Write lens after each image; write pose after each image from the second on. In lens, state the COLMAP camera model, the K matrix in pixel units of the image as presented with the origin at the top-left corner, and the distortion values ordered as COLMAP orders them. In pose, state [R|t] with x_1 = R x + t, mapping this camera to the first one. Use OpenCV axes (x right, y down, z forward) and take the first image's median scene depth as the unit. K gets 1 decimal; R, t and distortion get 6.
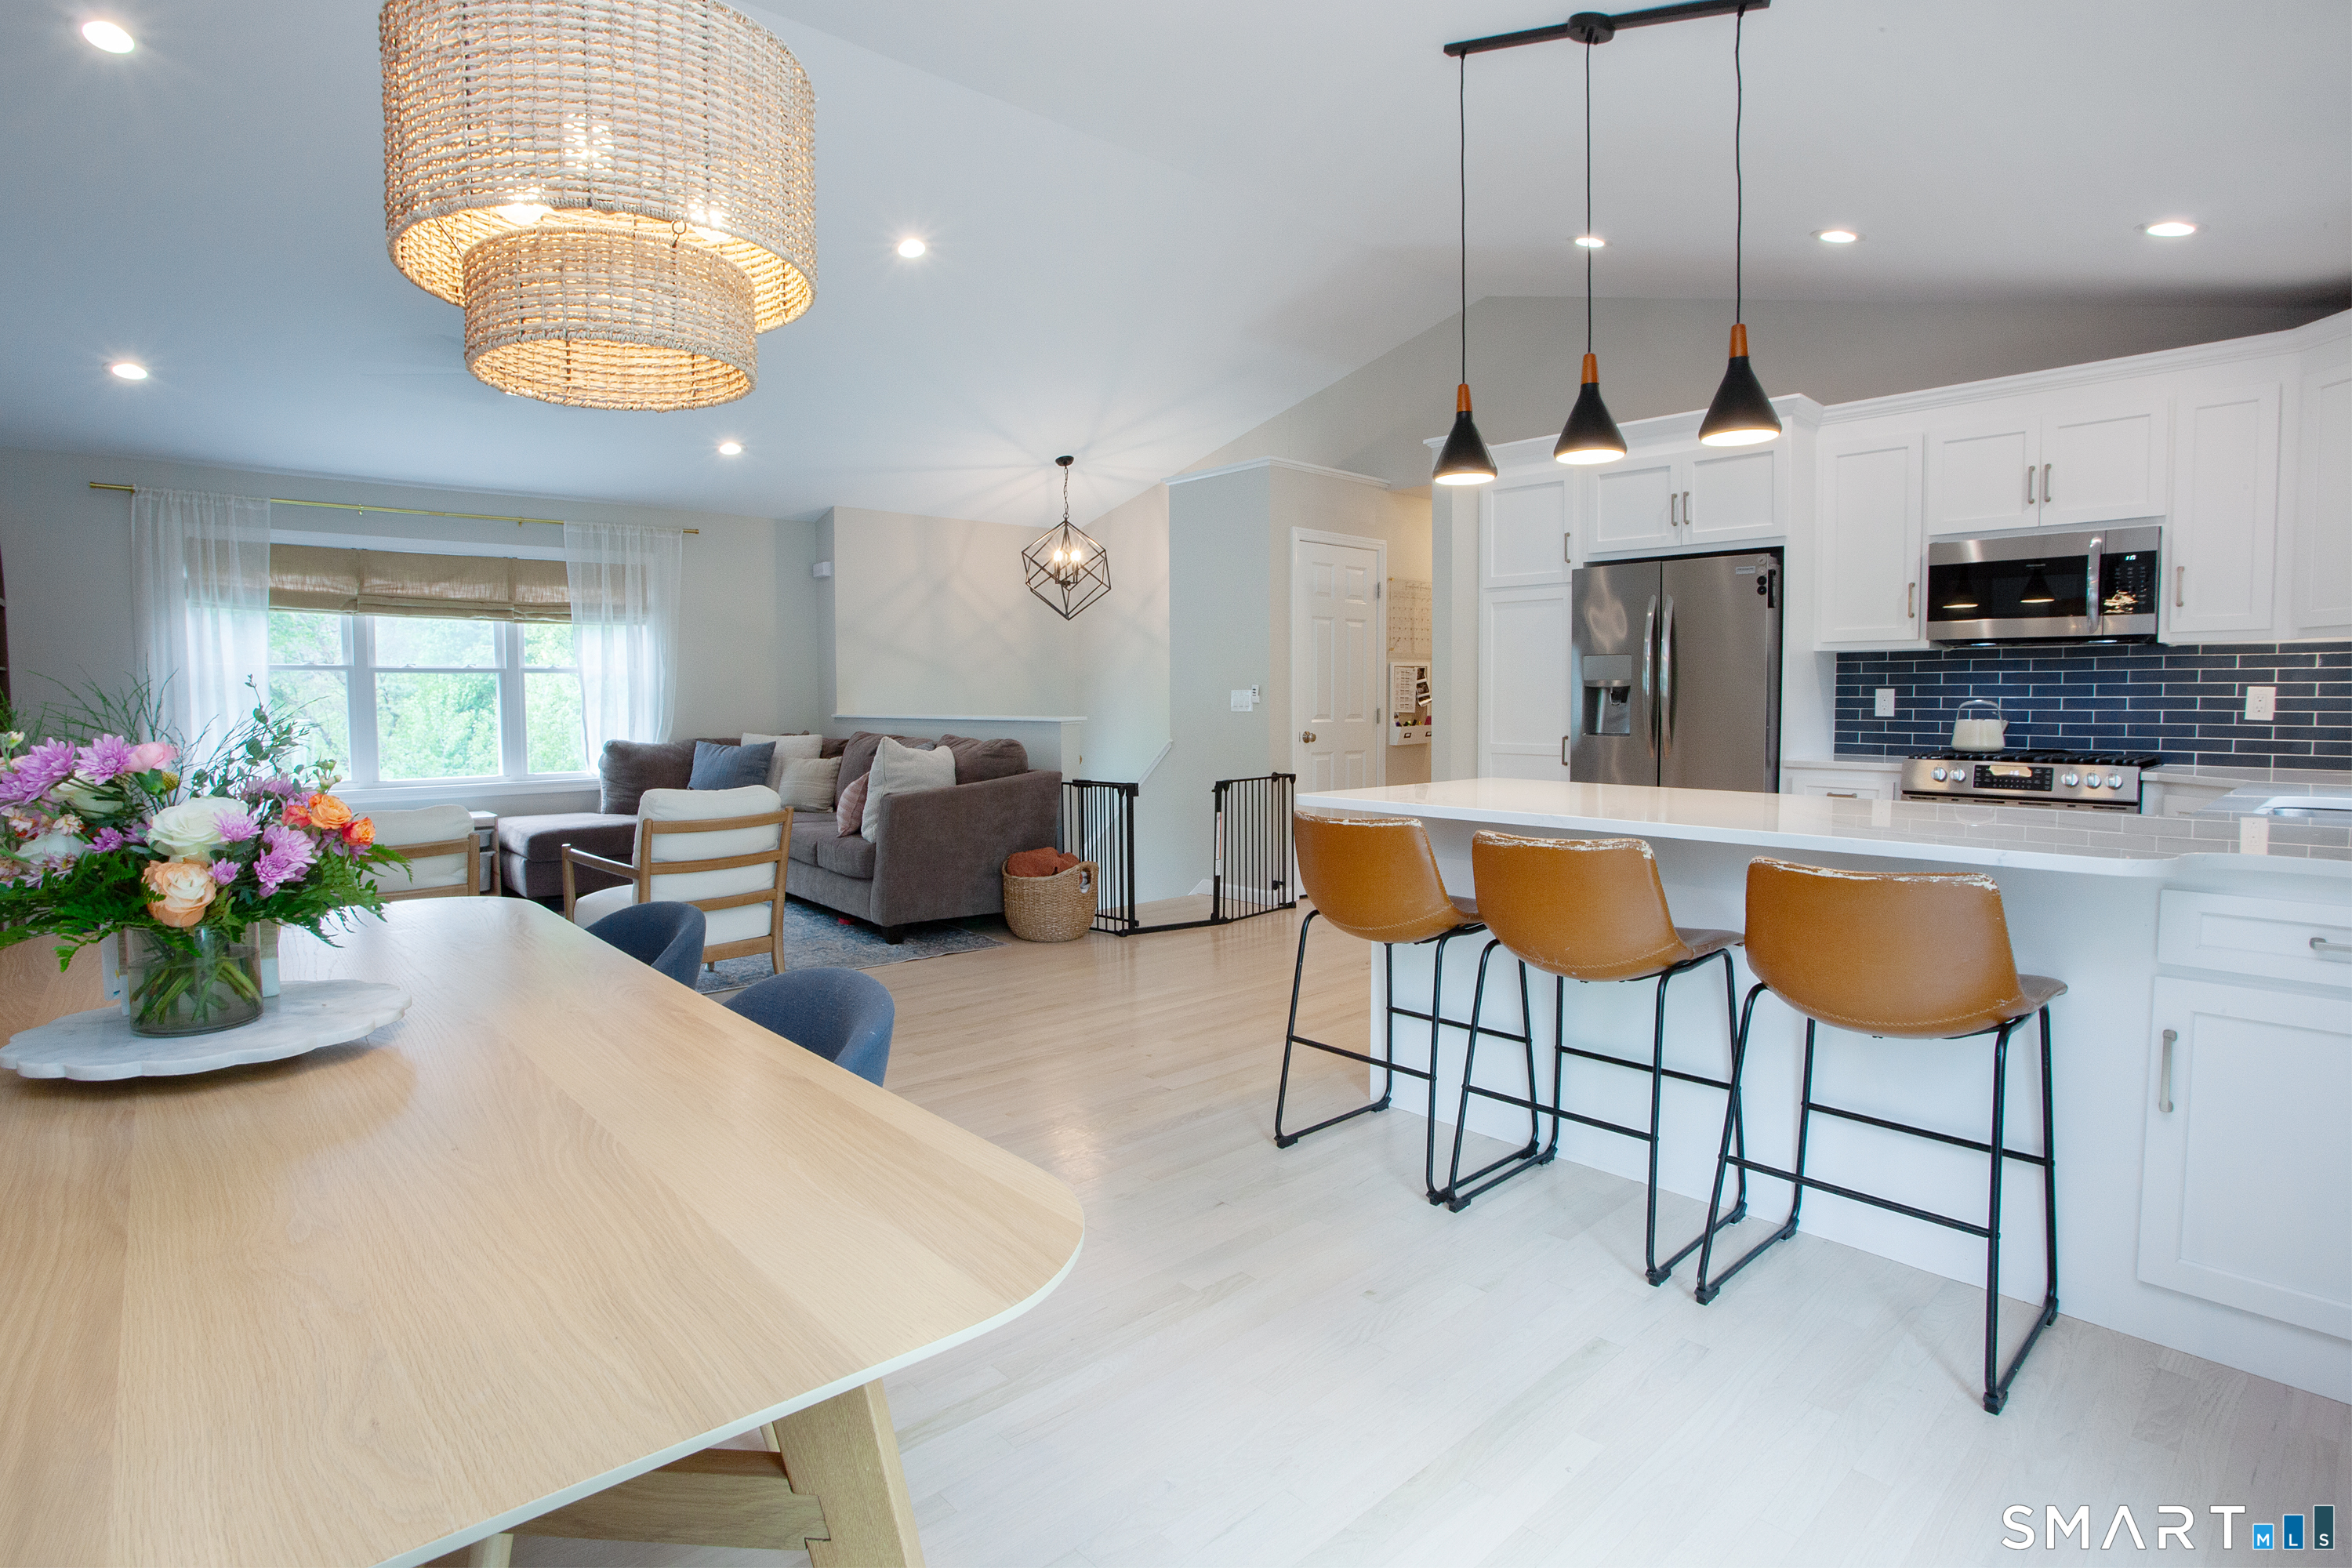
lens RADIAL K [[1128.9, 0, 1175.1], [0, 1128.9, 759.5], [0, 0, 1]] dist [-0.020561, -0.000030]
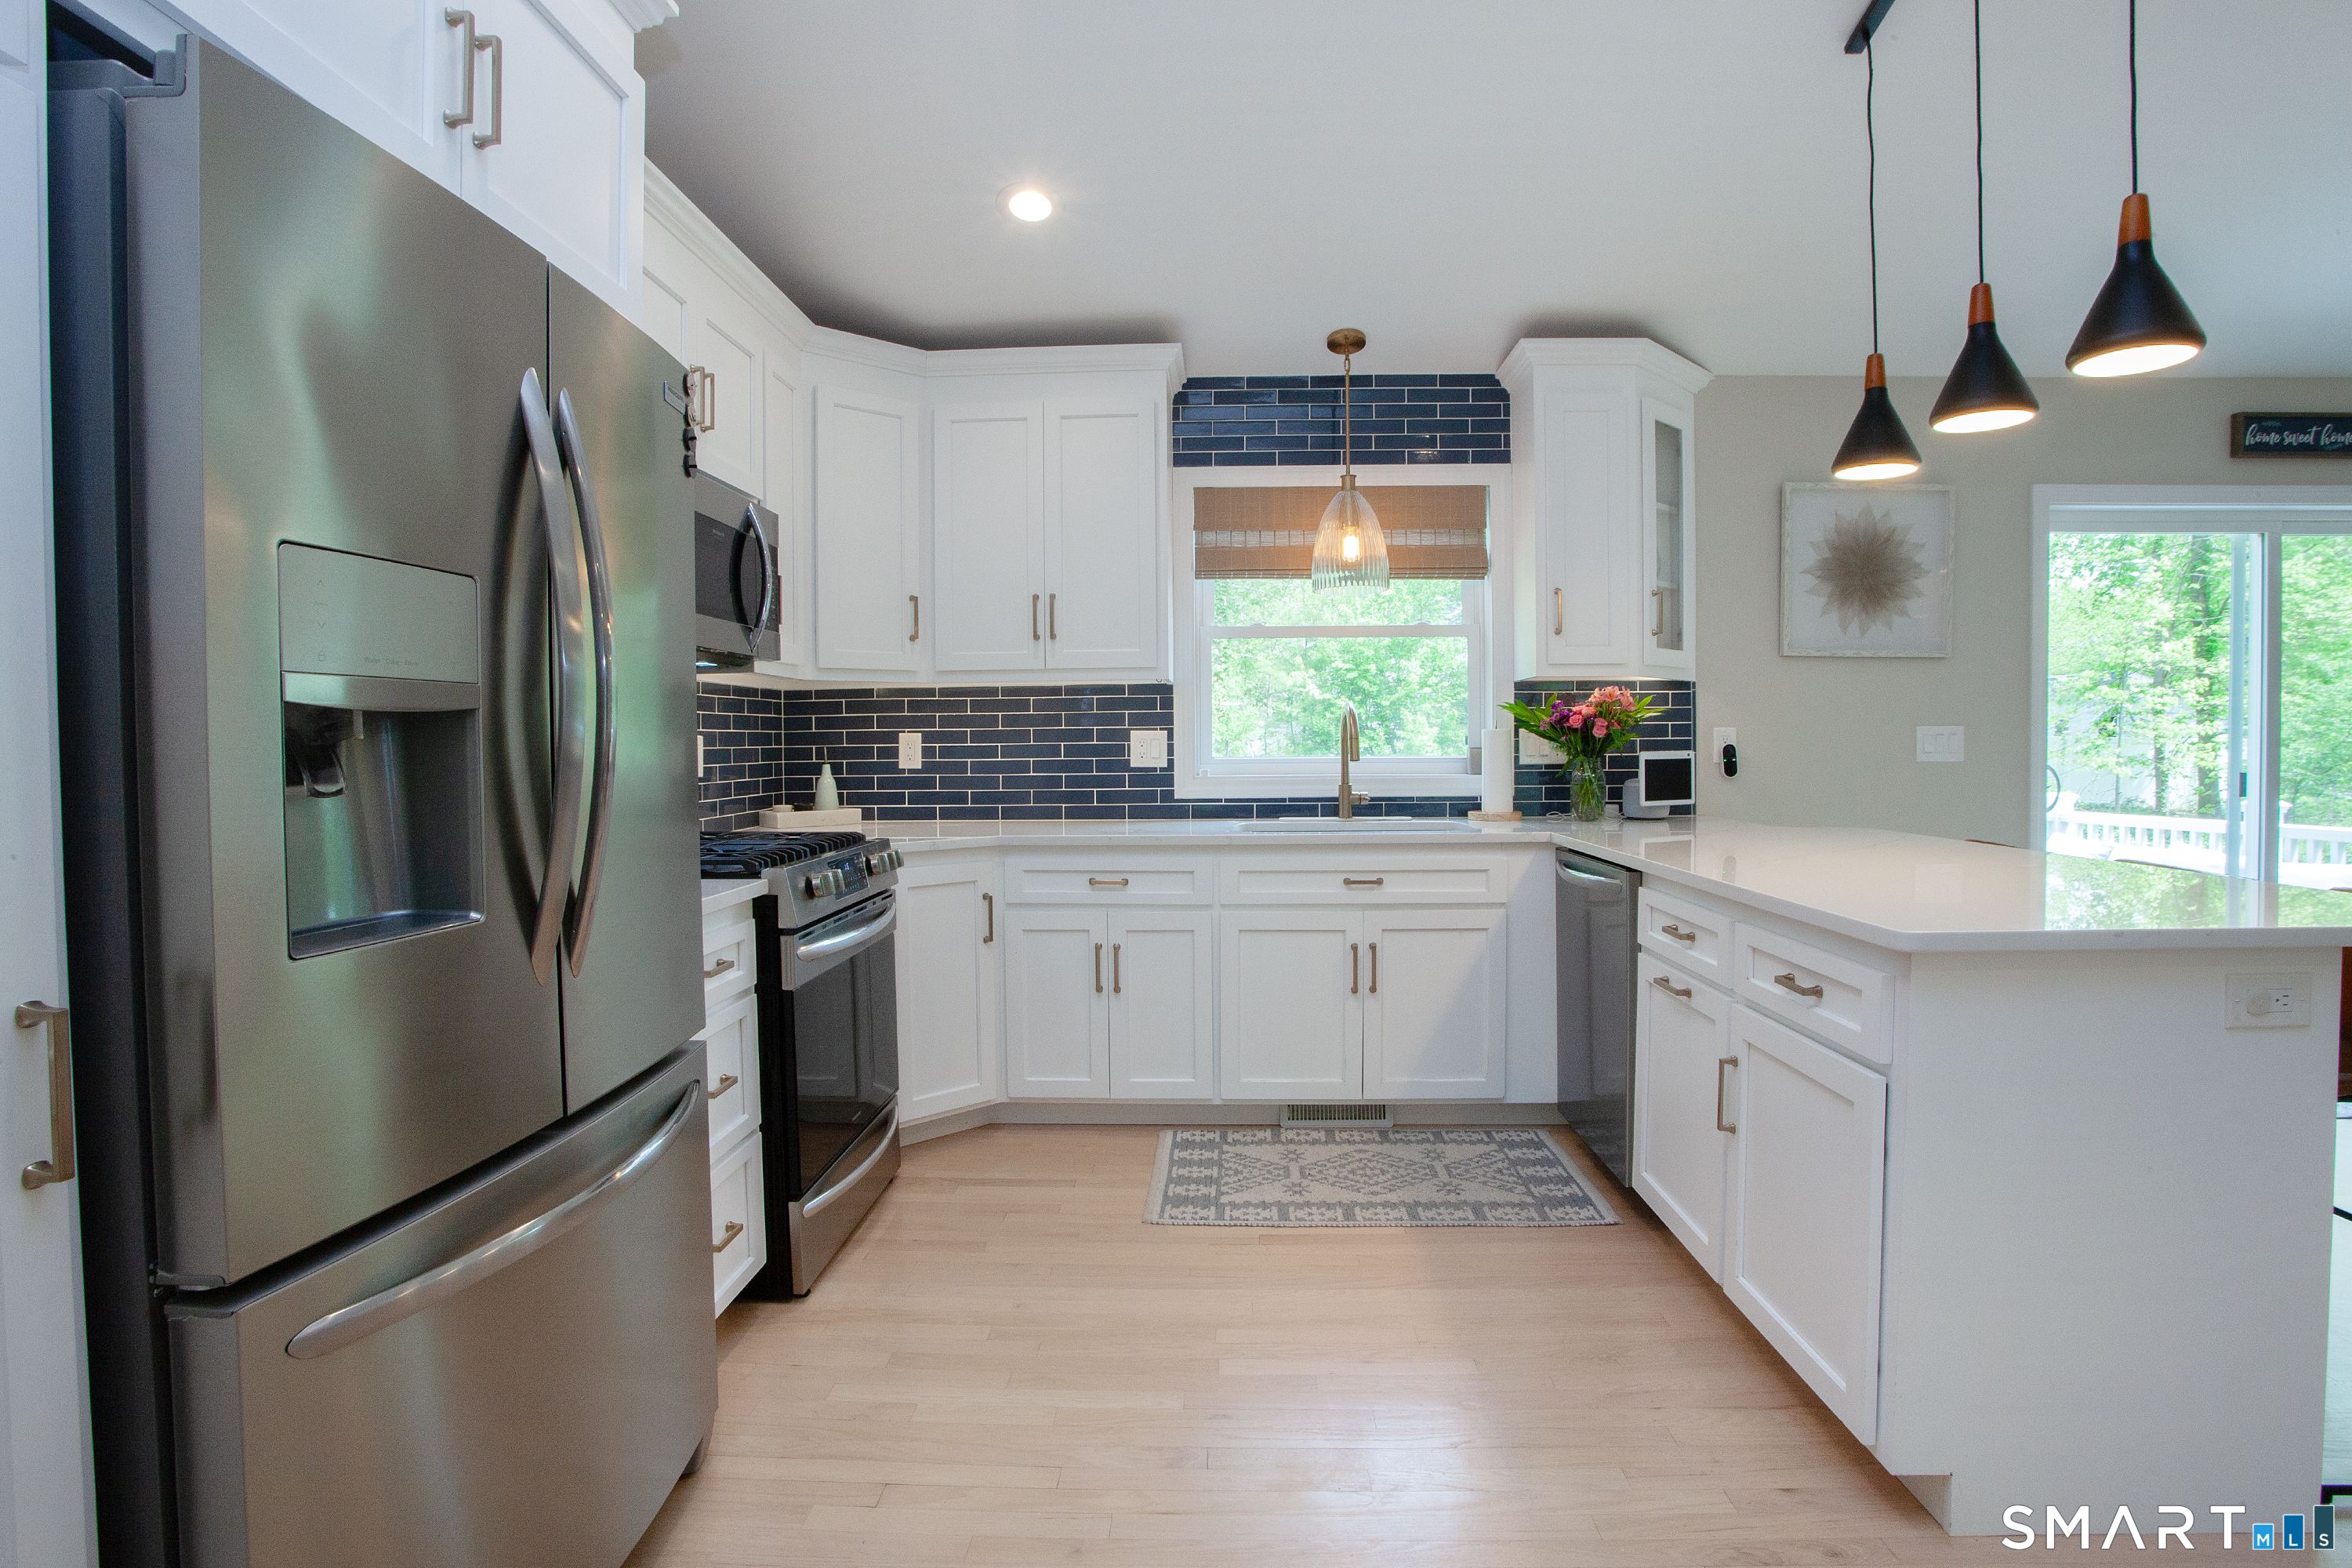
lens RADIAL K [[1177.5, 0, 1176.5], [0, 1177.5, 774.3], [0, 0, 1]] dist [-0.092159, 0.037486]
pose [[-0.708602, -0.012651, 0.705495, 0.114222], [0.049598, 0.996473, 0.067686, -0.103567], [-0.703863, 0.082954, -0.705476, 1.818772]]
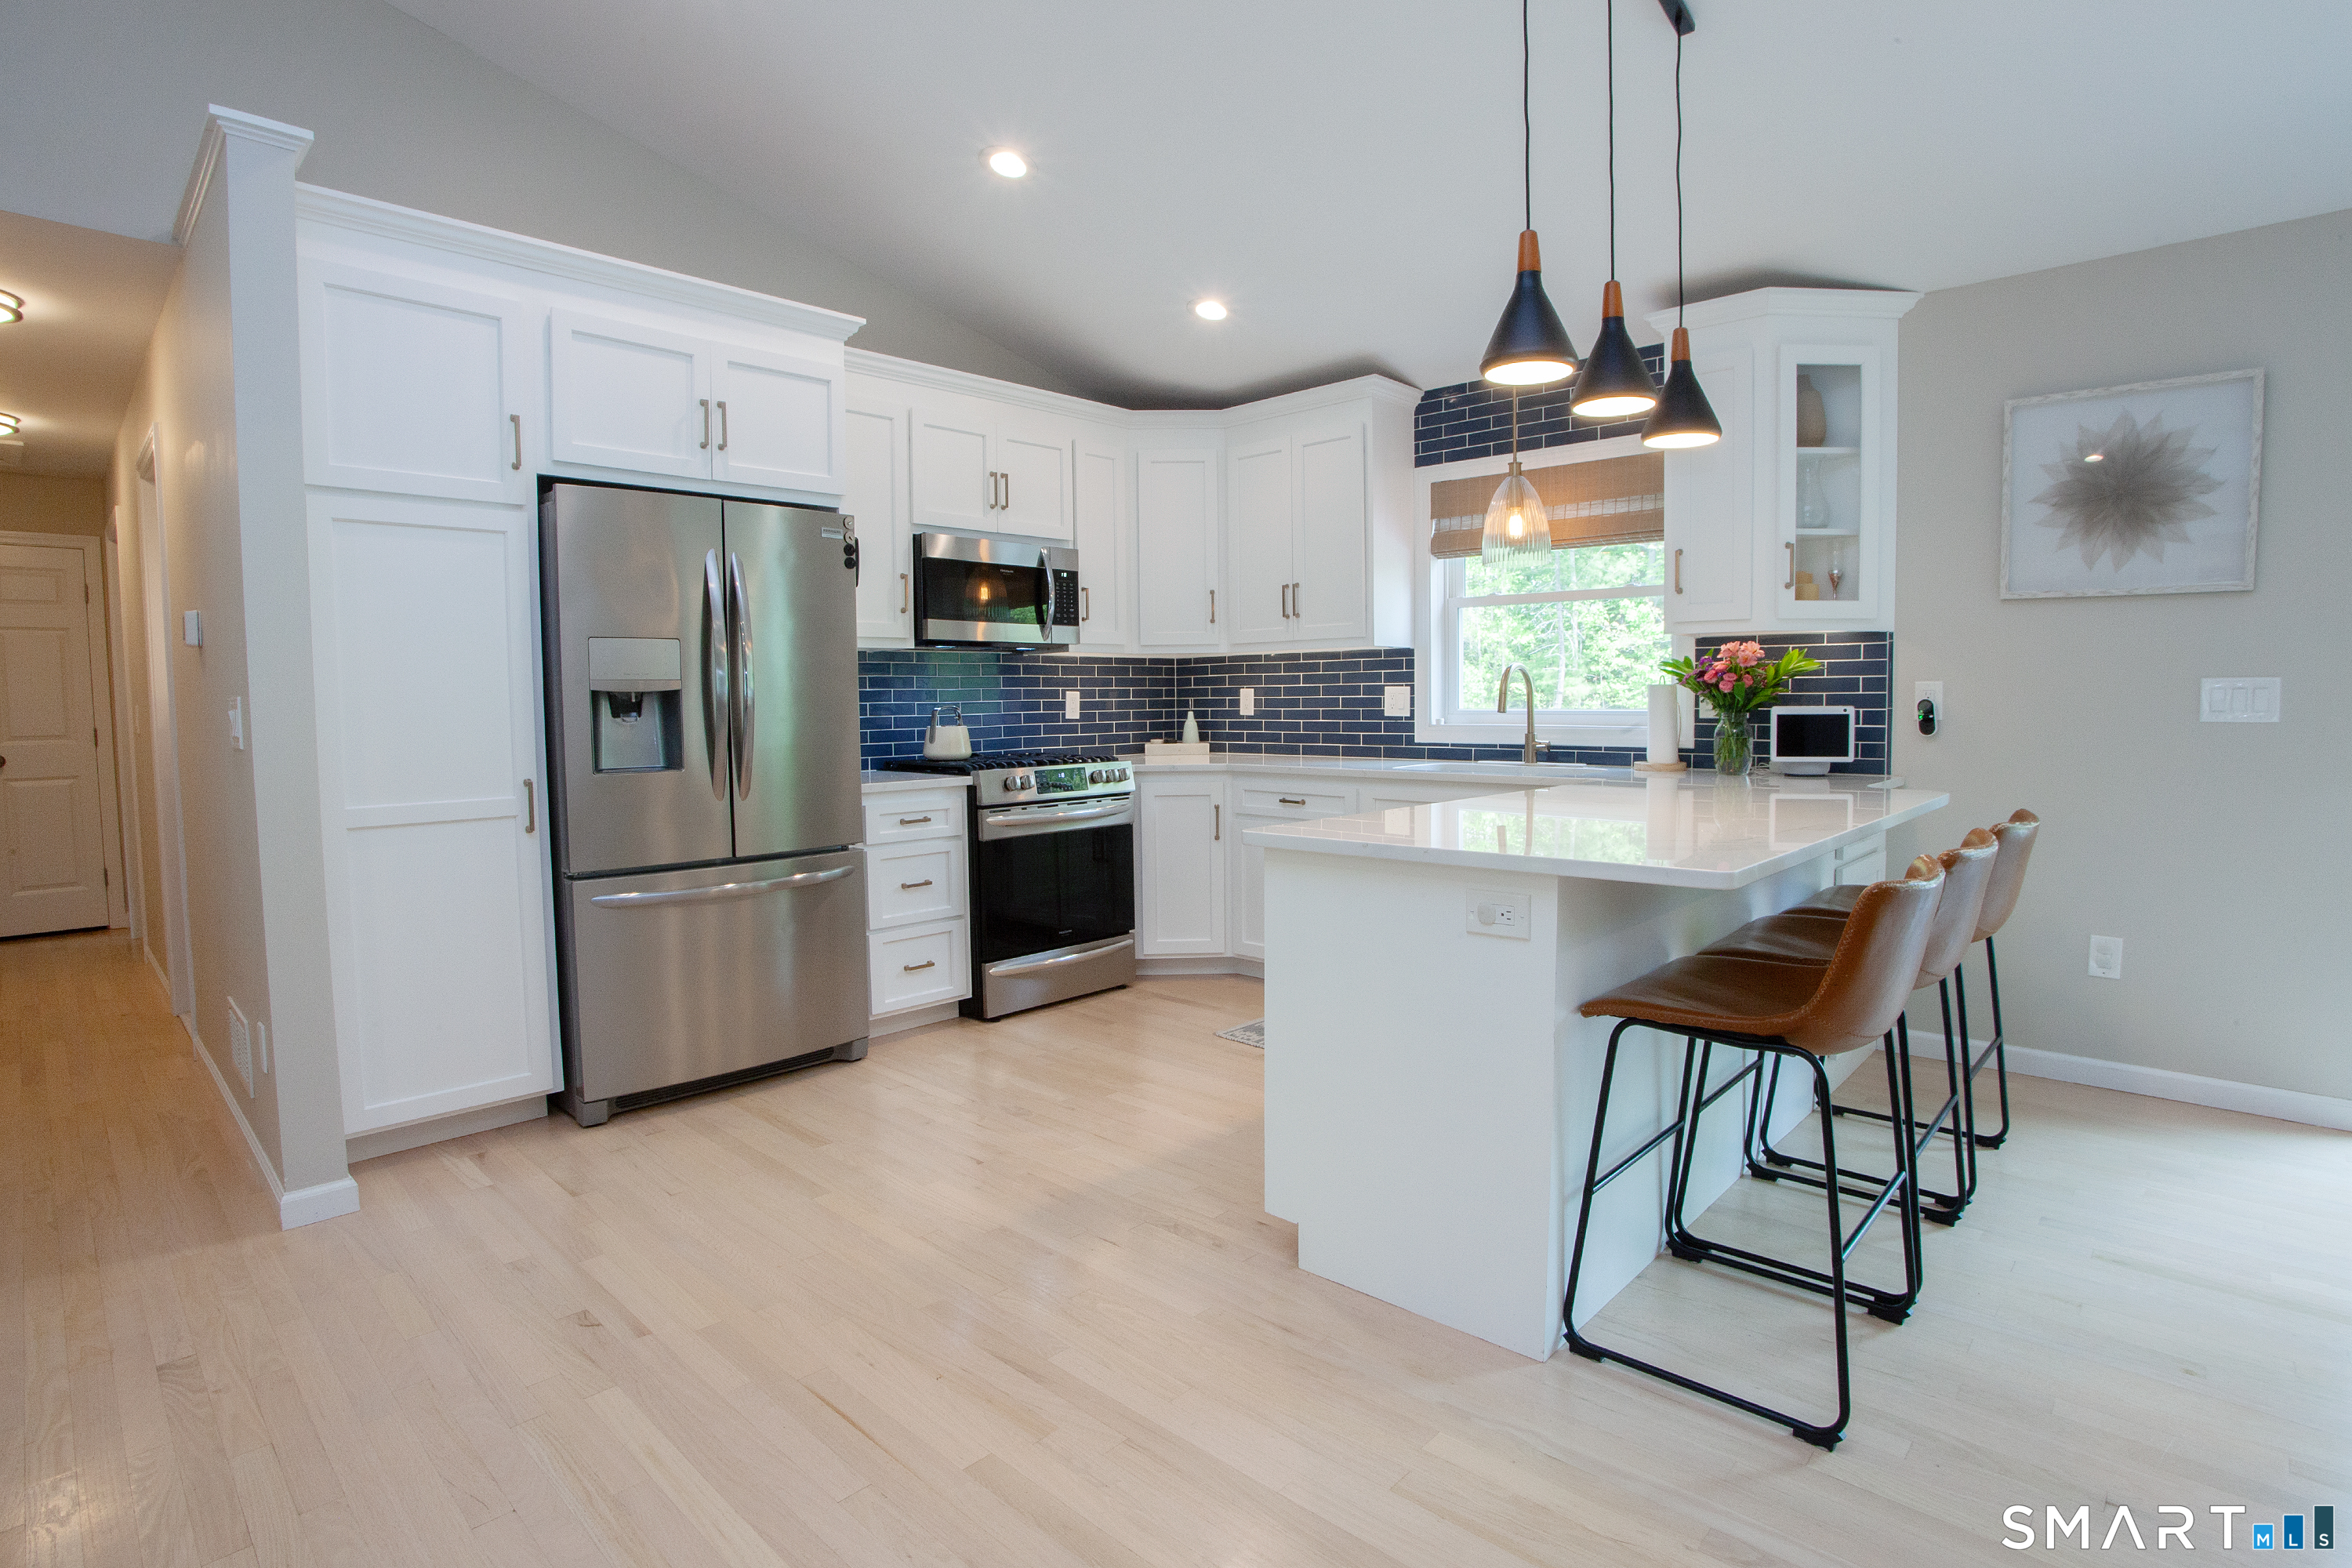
lens RADIAL K [[1177.5, 0, 1176.5], [0, 1177.5, 774.3], [0, 0, 1]] dist [-0.092159, 0.037486]
pose [[-0.064522, -0.062848, 0.995935, -0.459093], [0.067455, 0.995457, 0.067188, -0.076339], [-0.995634, 0.071516, -0.059989, 1.367802]]
